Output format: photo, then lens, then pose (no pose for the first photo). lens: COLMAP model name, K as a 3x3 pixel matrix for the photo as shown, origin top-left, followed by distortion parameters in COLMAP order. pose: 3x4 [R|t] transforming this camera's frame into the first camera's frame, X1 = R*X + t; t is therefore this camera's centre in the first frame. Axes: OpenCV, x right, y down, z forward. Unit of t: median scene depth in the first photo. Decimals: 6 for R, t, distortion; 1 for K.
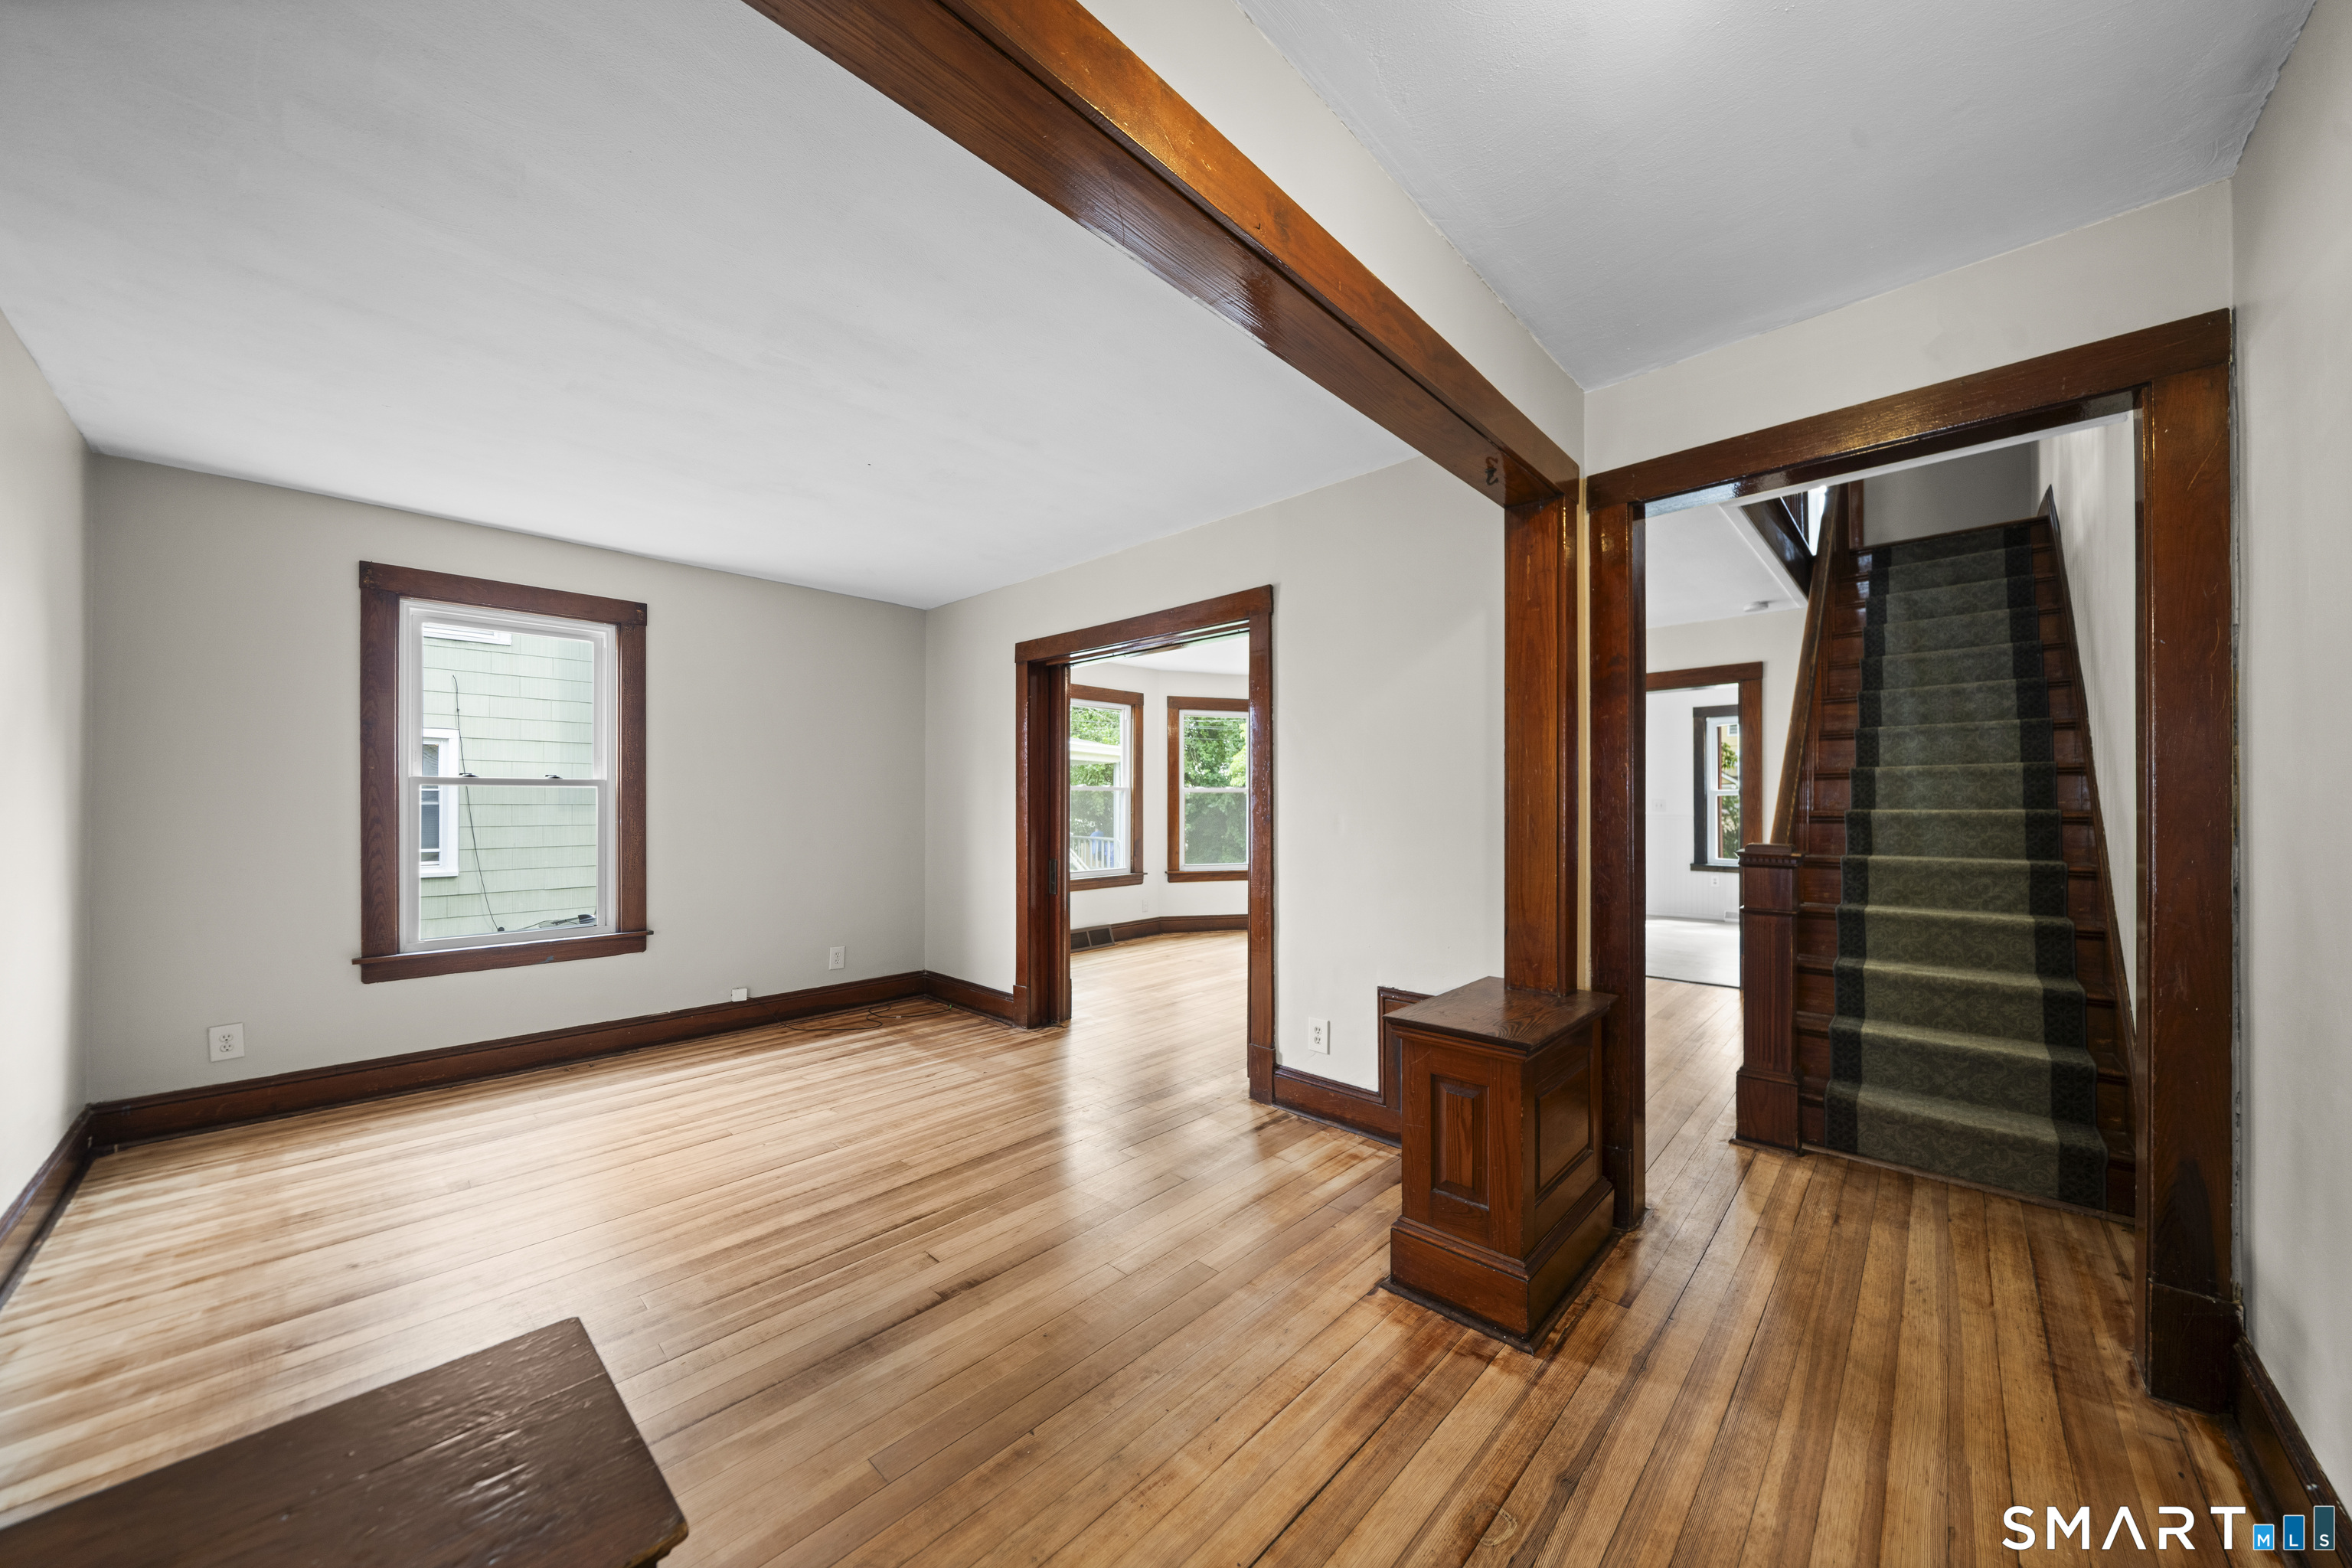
lens RADIAL K [[803.7, 0, 1177.3], [0, 803.7, 794.1], [0, 0, 1]] dist [-0.002197, -0.000012]
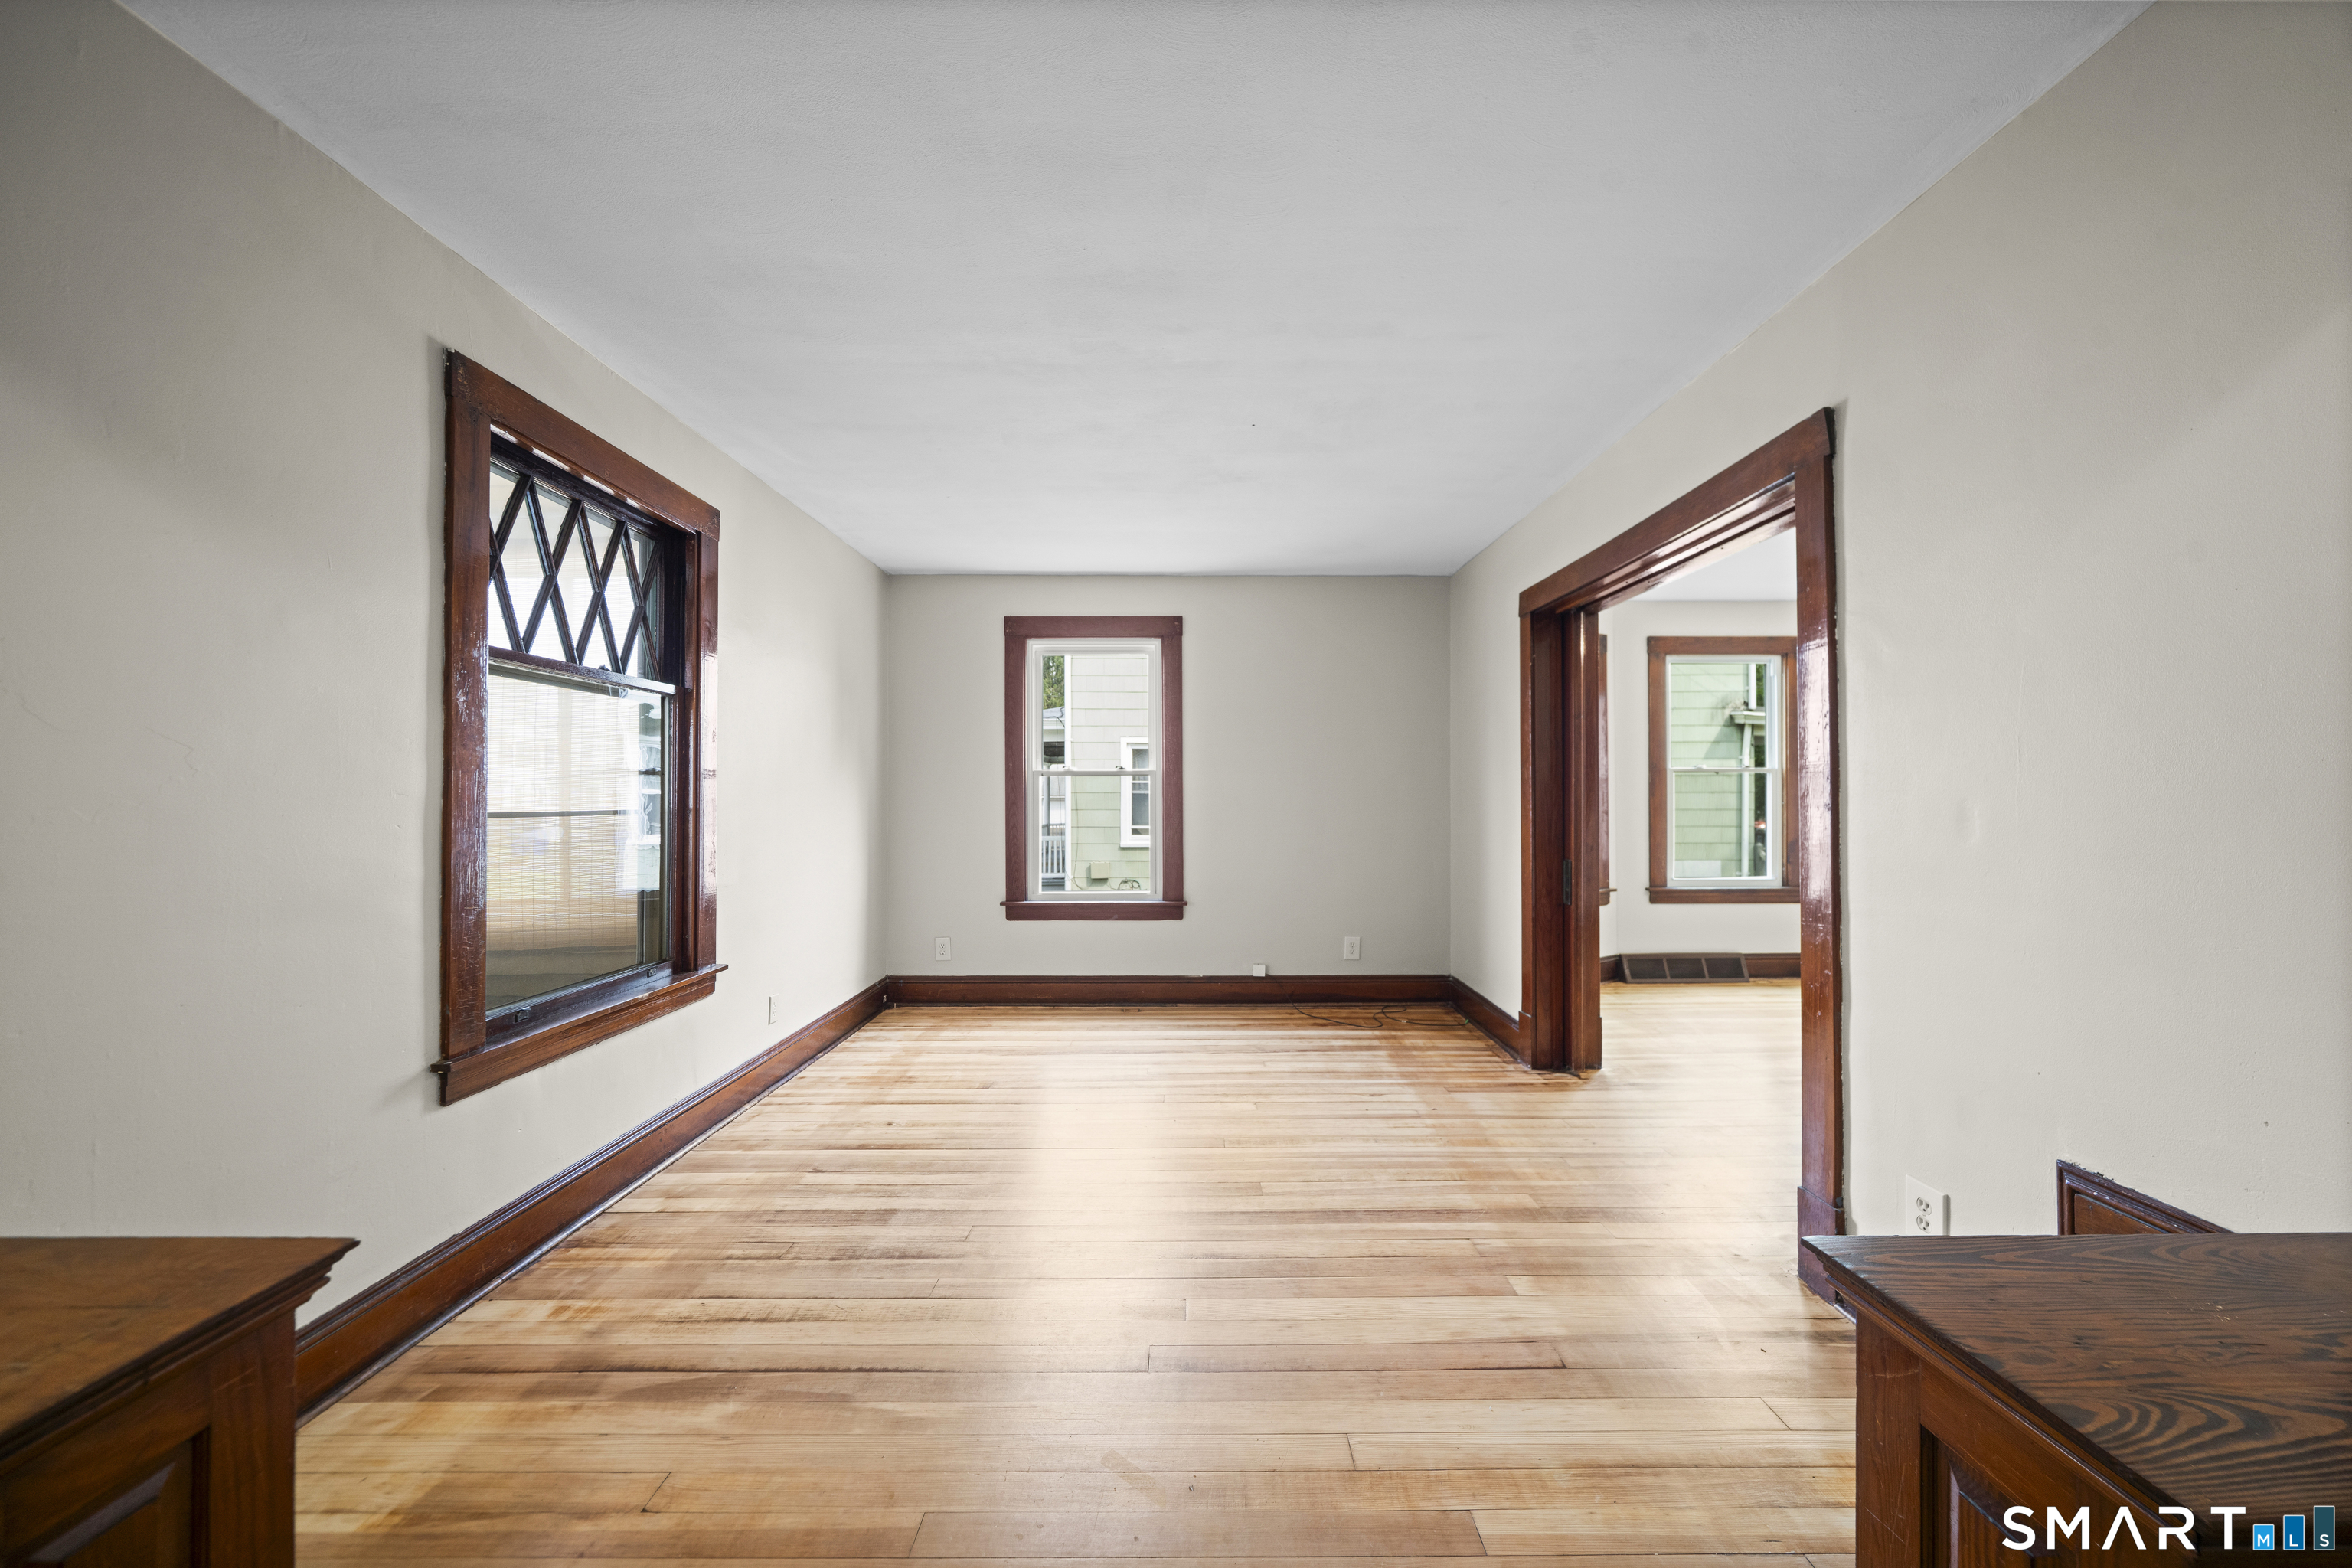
lens RADIAL K [[803.7, 0, 1194.6], [0, 803.7, 784.5], [0, 0, 1]] dist [-0.002197, -0.000012]
pose [[0.694421, -0.009489, -0.719506, 0.191042], [0.009916, 0.999944, -0.003618, 0.008608], [0.719500, -0.004622, 0.694477, 0.238967]]
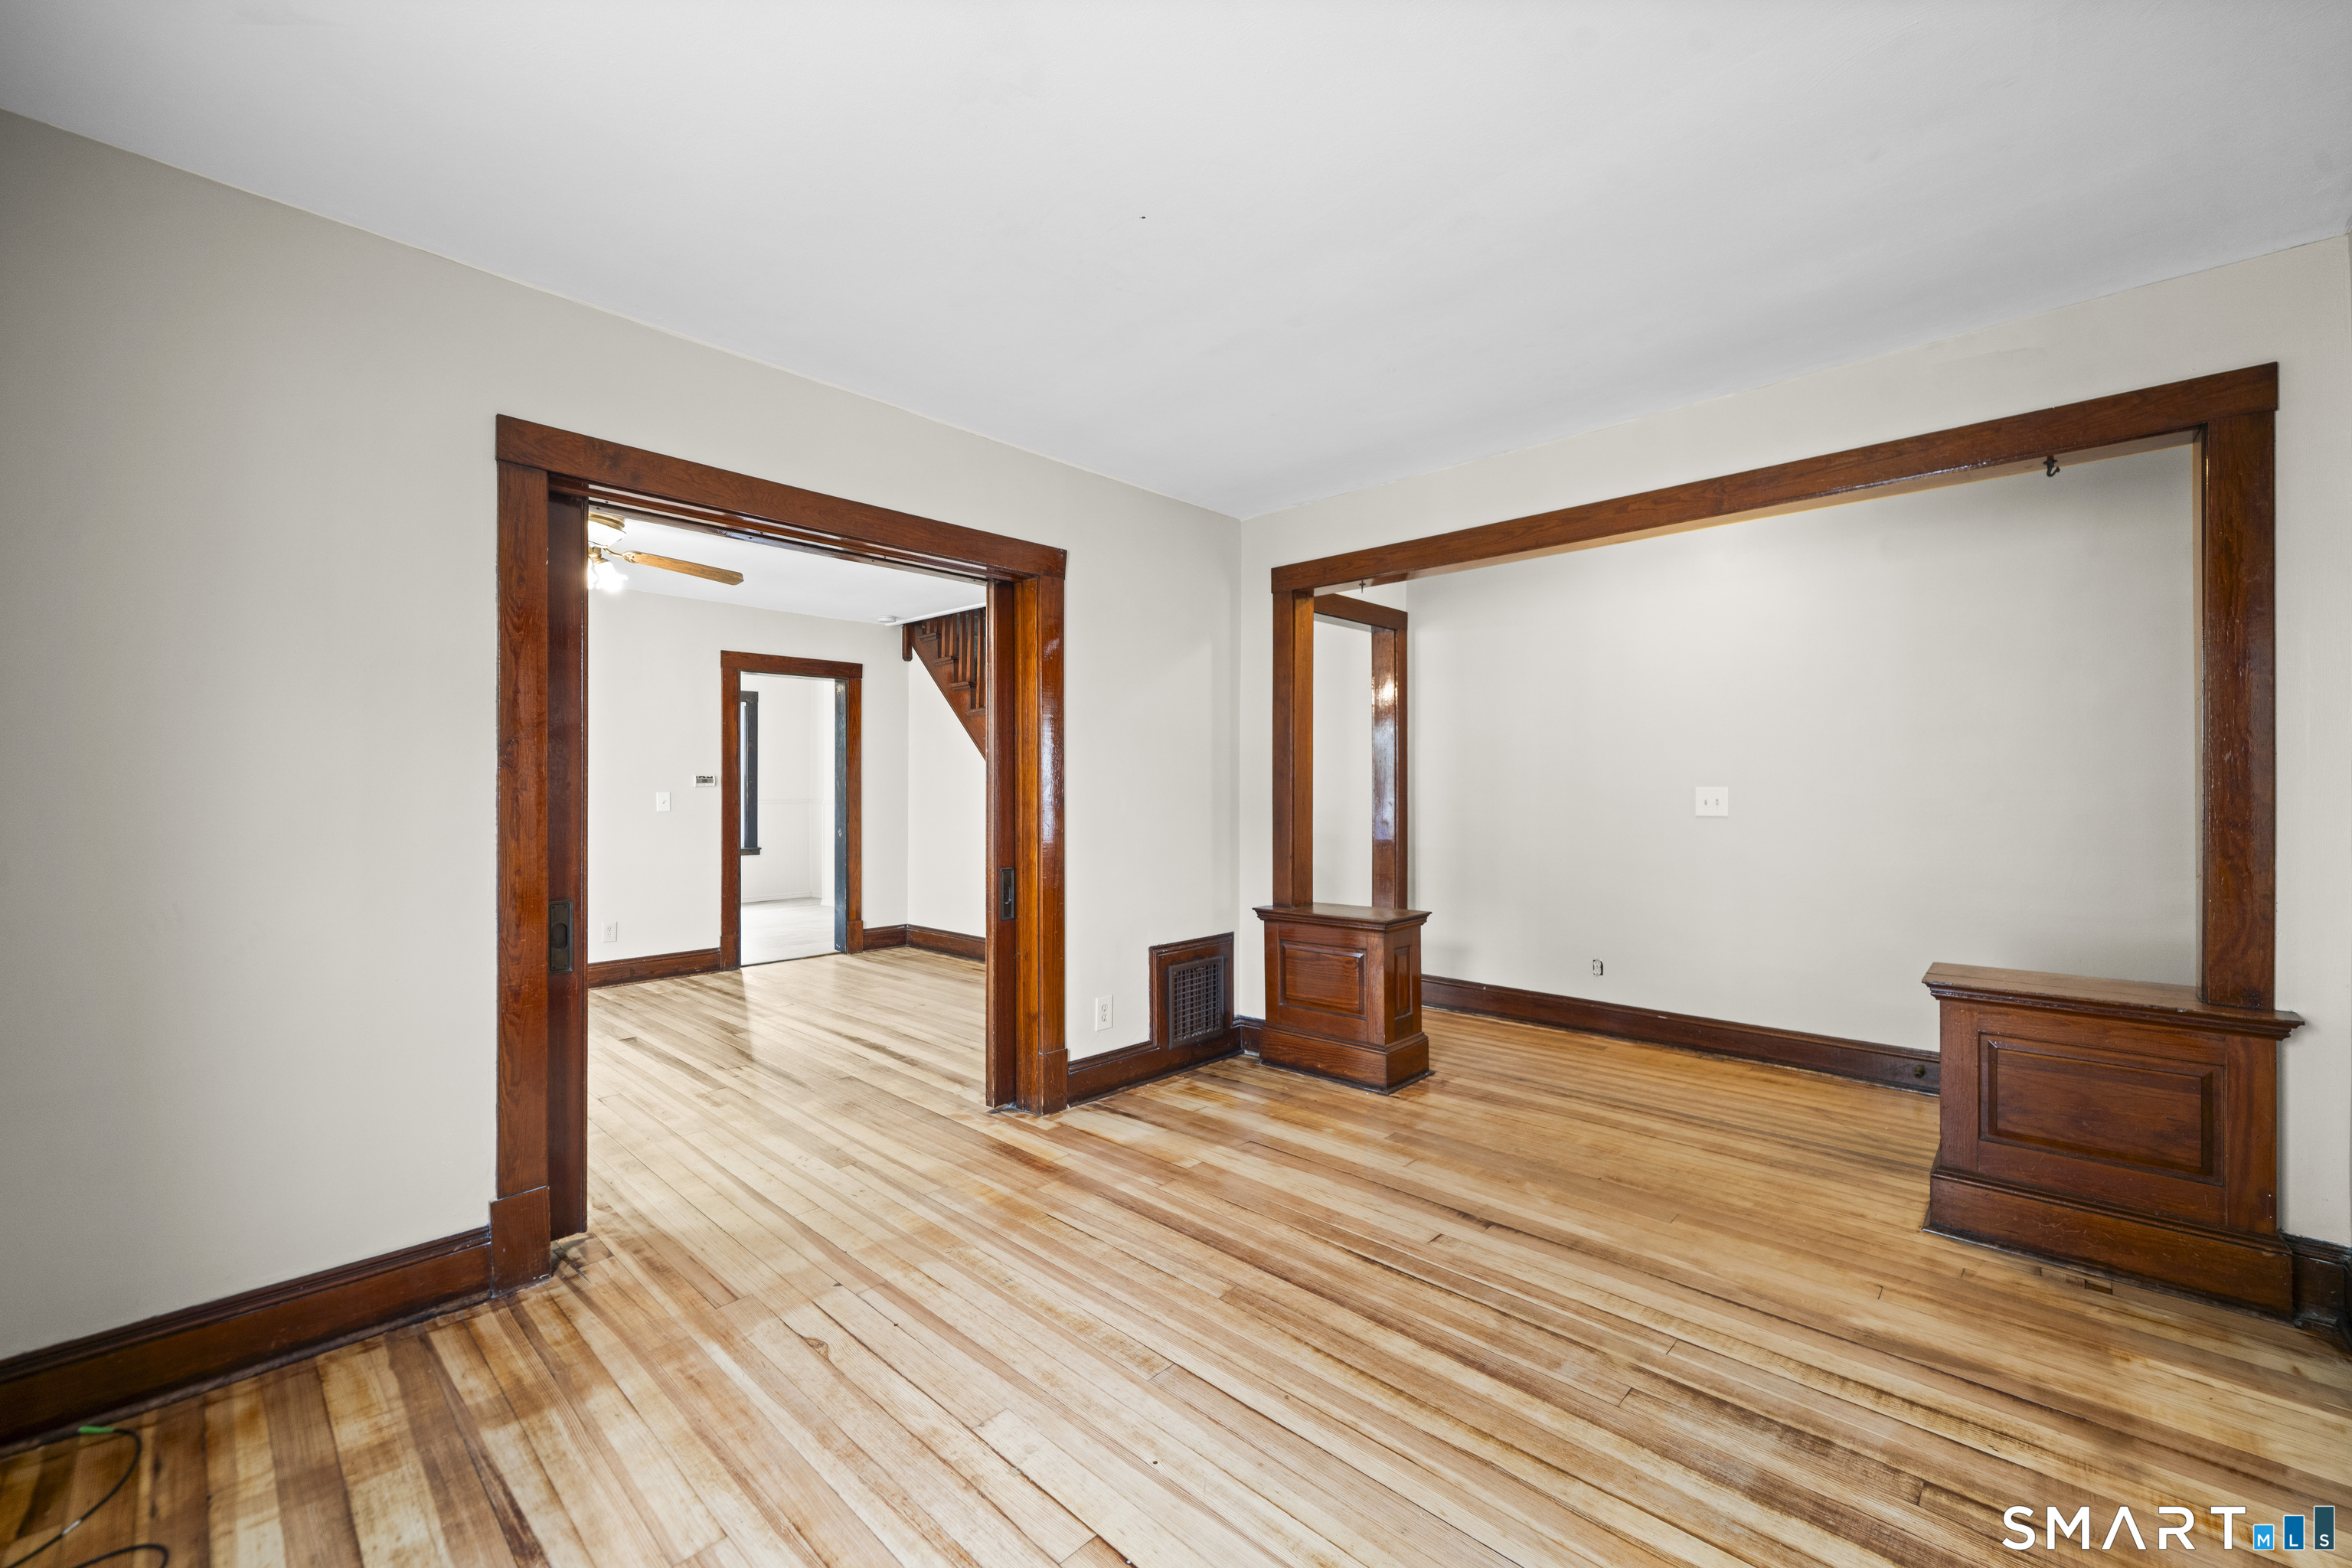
lens RADIAL K [[923.7, 0, 1171.6], [0, 923.7, 793.6], [0, 0, 1]] dist [0.000723, -0.000043]
pose [[0.011158, -0.003955, 0.999930, -0.849722], [-0.013512, 0.999900, 0.004106, 0.011933], [-0.999846, -0.013557, 0.011104, 0.770142]]
